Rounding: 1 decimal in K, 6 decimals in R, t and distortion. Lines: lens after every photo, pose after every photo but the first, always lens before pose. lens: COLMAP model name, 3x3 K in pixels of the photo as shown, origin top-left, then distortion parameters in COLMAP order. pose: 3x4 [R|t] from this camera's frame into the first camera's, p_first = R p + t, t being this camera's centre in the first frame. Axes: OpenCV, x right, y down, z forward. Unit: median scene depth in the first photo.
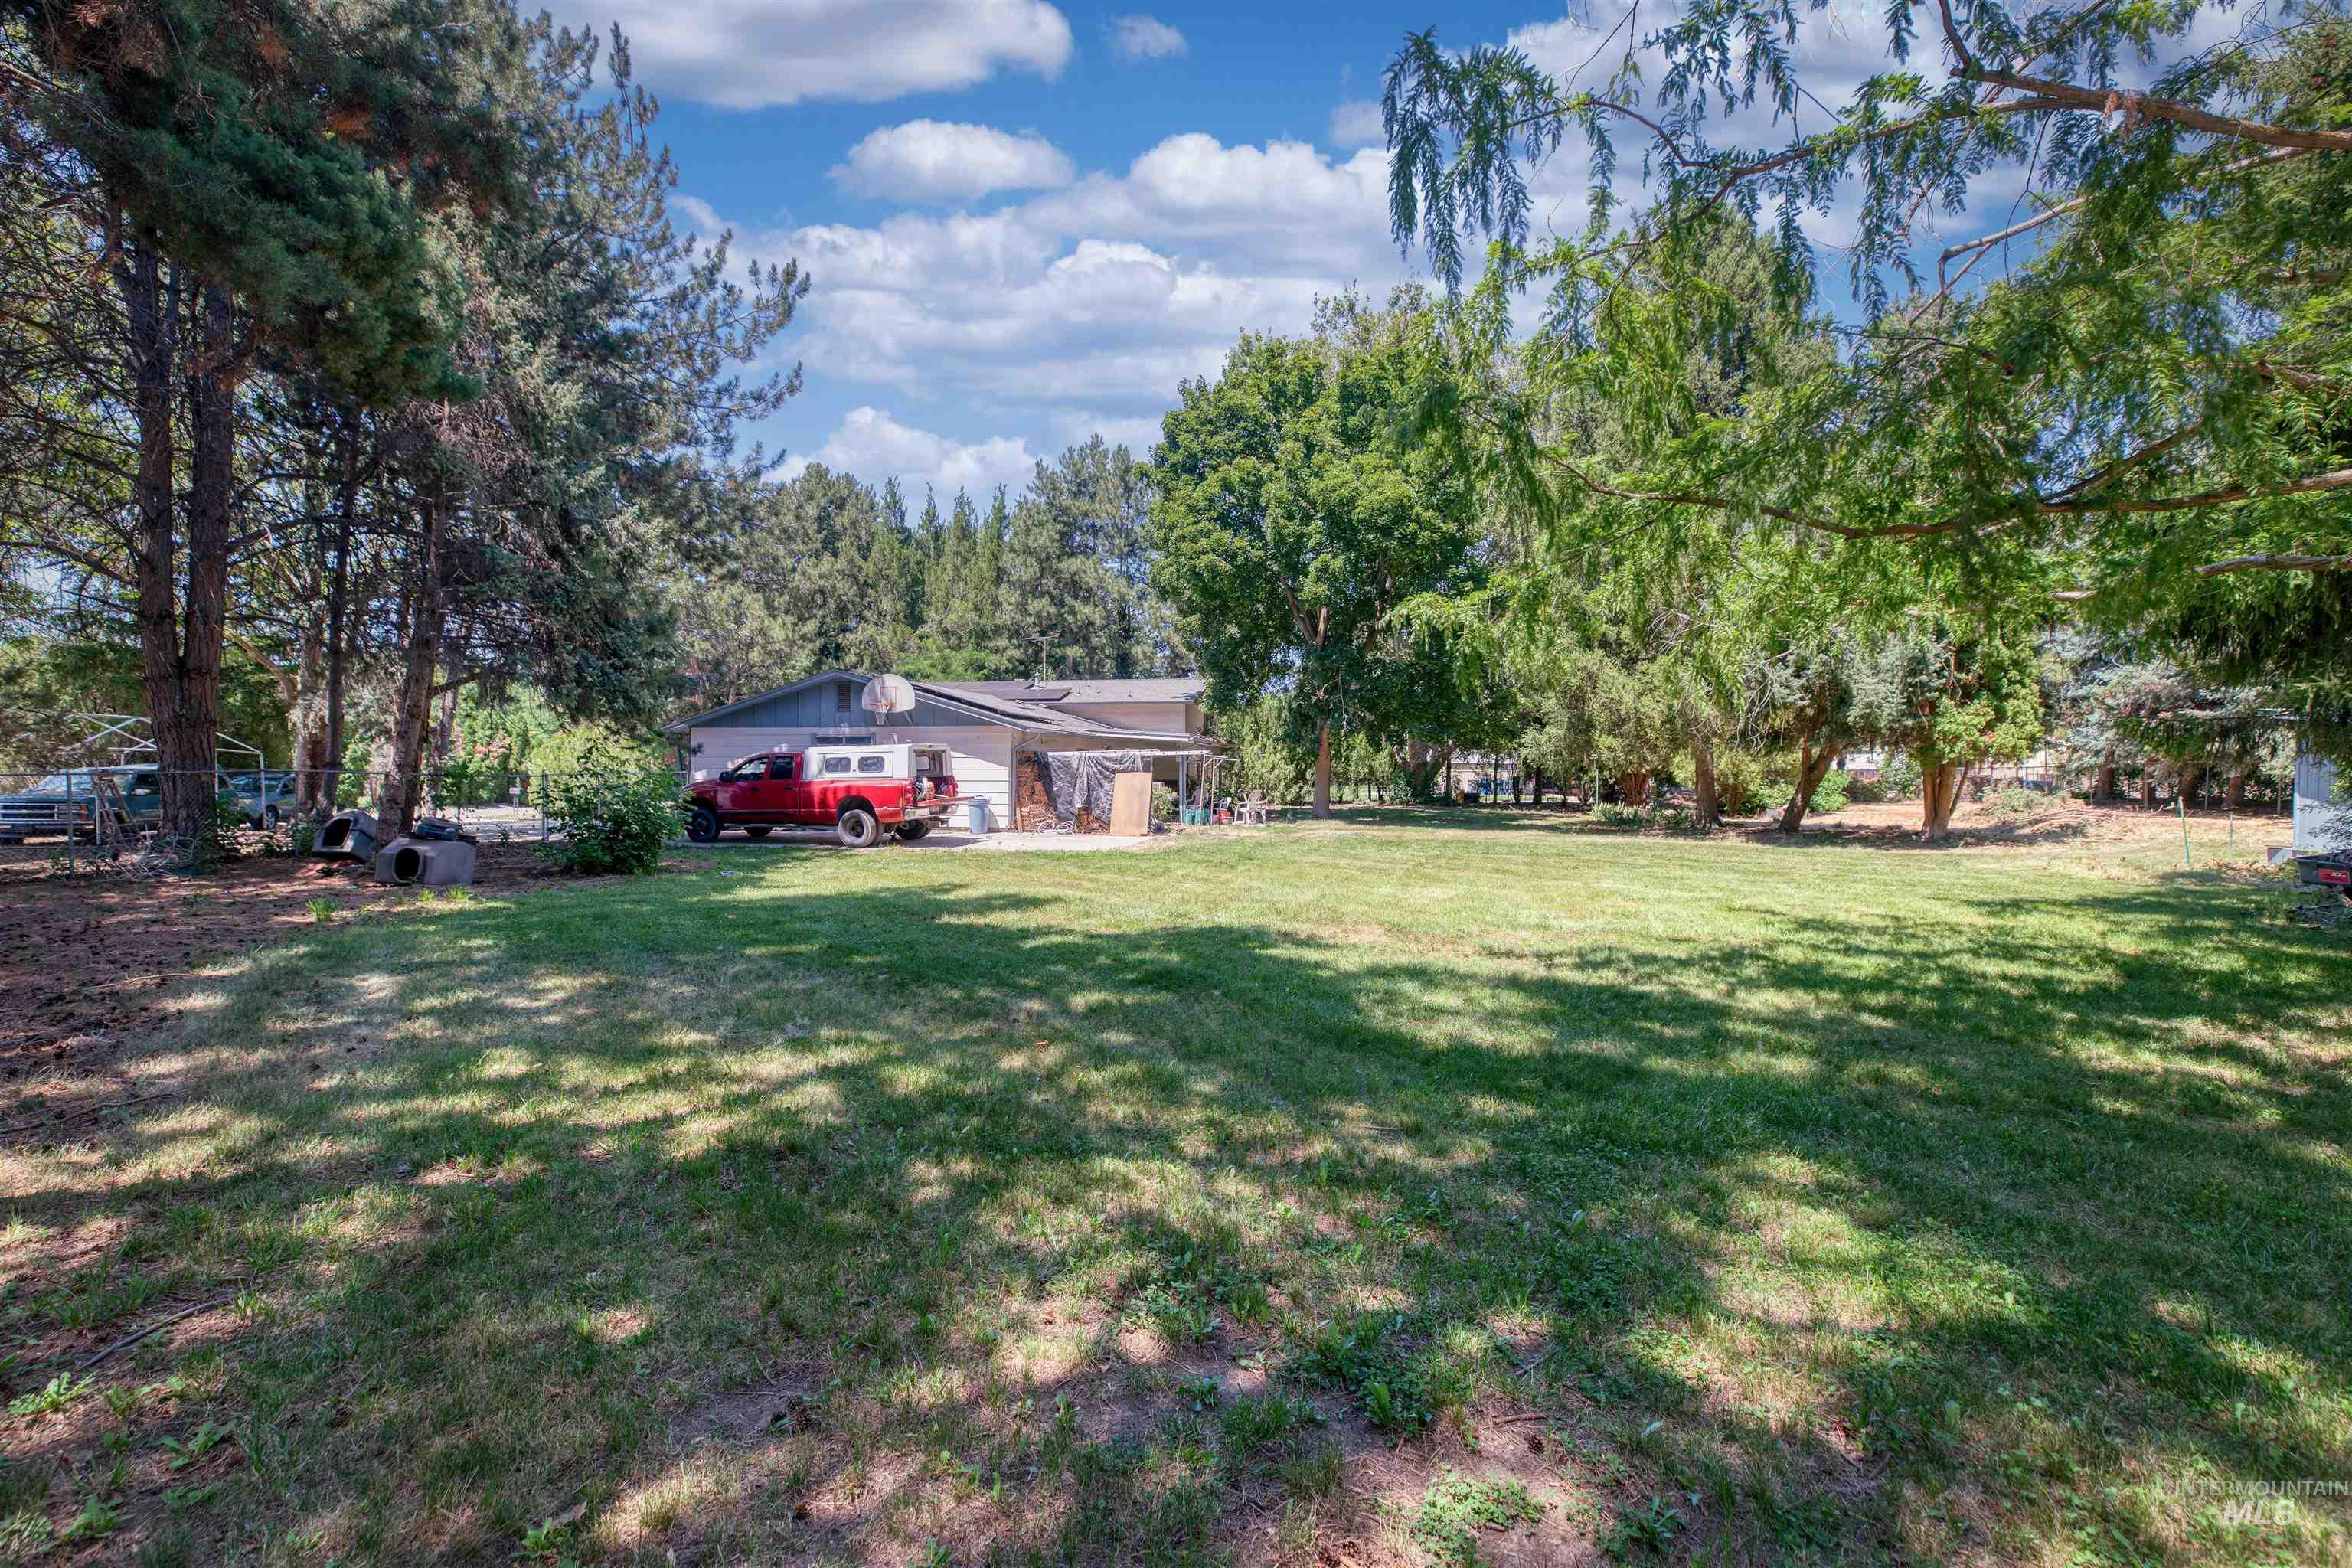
lens RADIAL K [[1064.5, 0, 1177.9], [0, 1064.5, 779.1], [0, 0, 1]] dist [-0.000191, -0.000003]
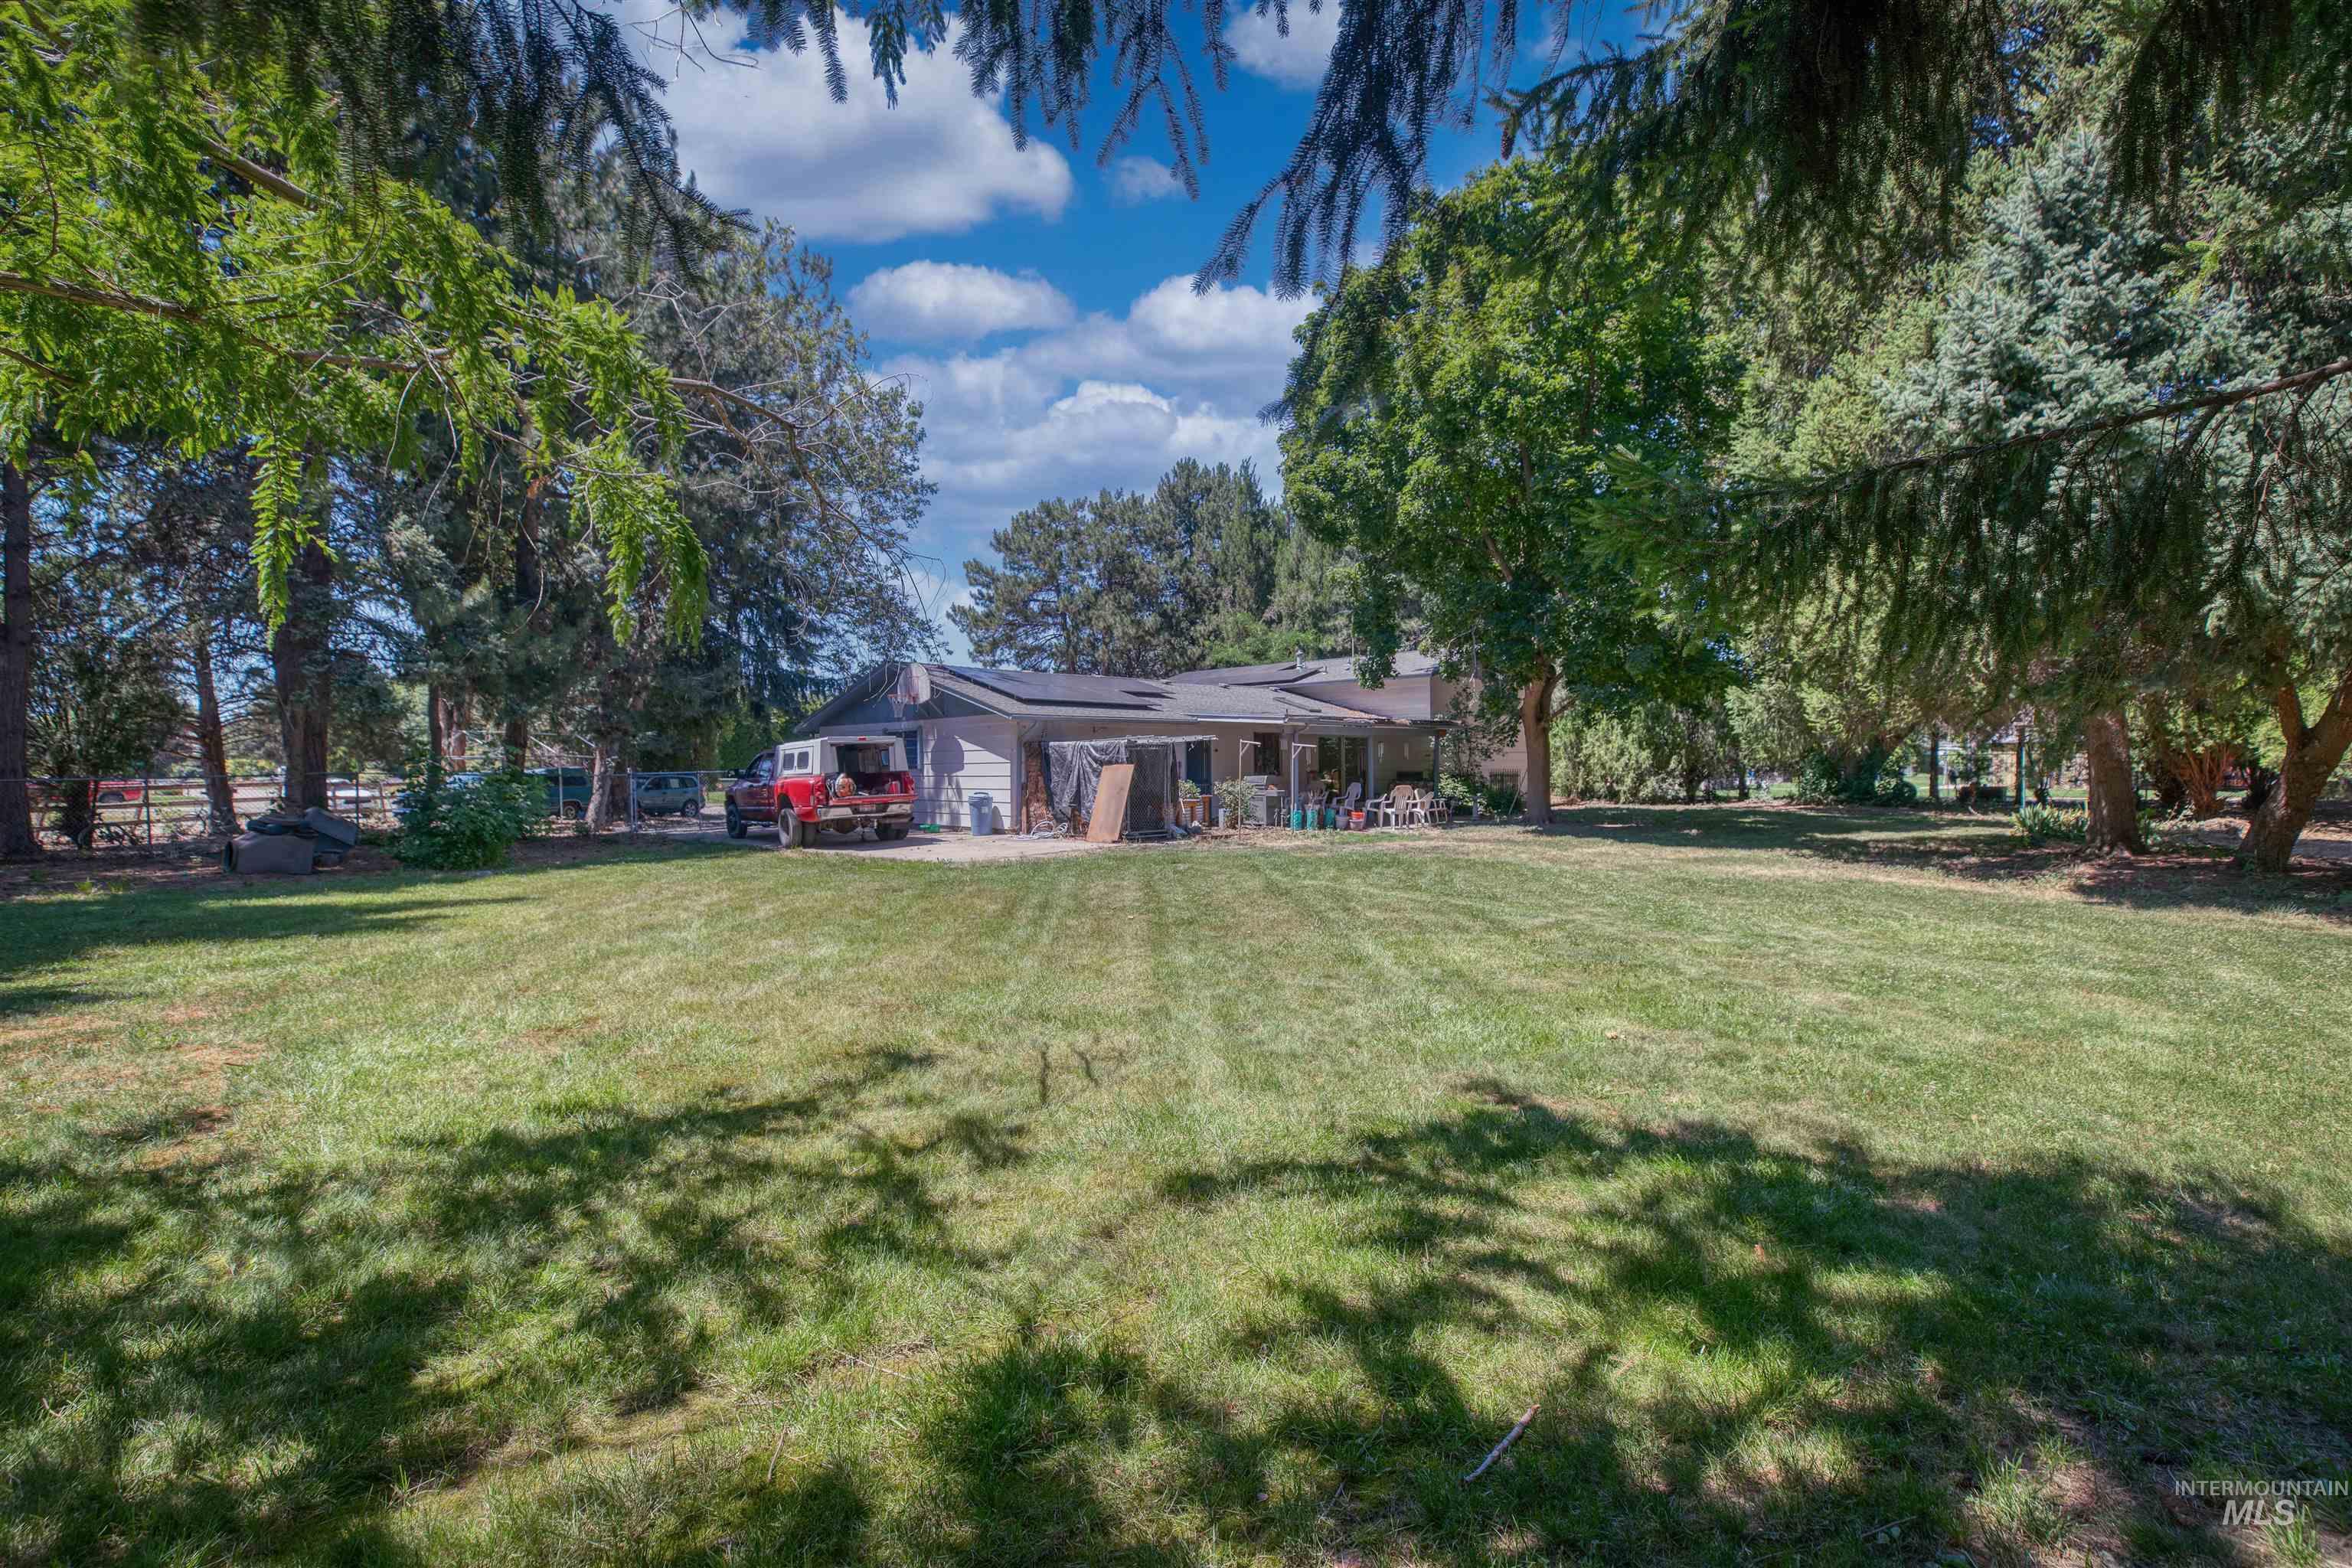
lens RADIAL K [[1064.5, 0, 1173.9], [0, 1064.5, 779.4], [0, 0, 1]] dist [-0.000191, -0.000003]
pose [[0.822787, -0.006877, -0.568308, 0.457425], [0.010124, 0.999945, 0.002558, 0.003489], [0.568260, -0.007858, 0.822812, 0.346303]]
